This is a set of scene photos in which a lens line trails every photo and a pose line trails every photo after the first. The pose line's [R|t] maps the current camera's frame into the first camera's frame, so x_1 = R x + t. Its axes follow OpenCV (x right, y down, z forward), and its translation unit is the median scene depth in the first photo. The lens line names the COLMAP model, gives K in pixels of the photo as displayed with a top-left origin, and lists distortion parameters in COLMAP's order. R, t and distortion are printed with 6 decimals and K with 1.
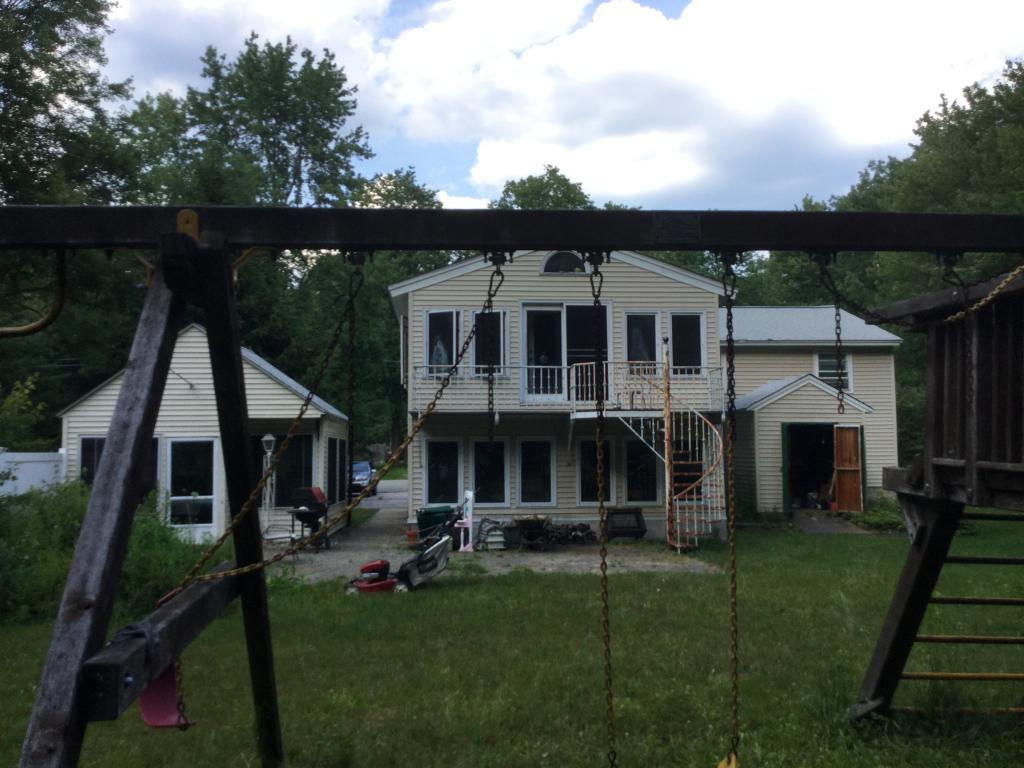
lens RADIAL K [[919.0, 0, 512.0], [0, 919.0, 384.0], [0, 0, 1]] dist [0.013831, 0.004310]
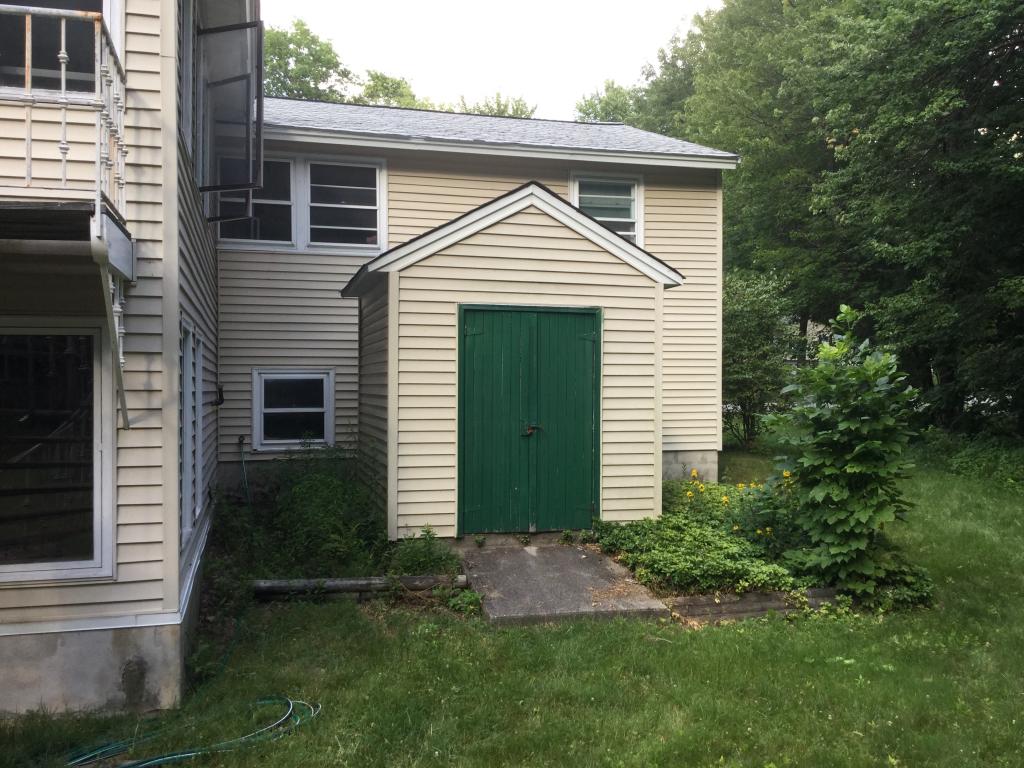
lens RADIAL K [[919.0, 0, 512.0], [0, 919.0, 384.0], [0, 0, 1]] dist [0.013831, 0.004310]
pose [[0.980346, 0.005417, 0.197210, 0.238056], [-0.019441, 0.997410, 0.069248, 0.047704], [-0.196324, -0.071721, 0.977913, 0.613963]]
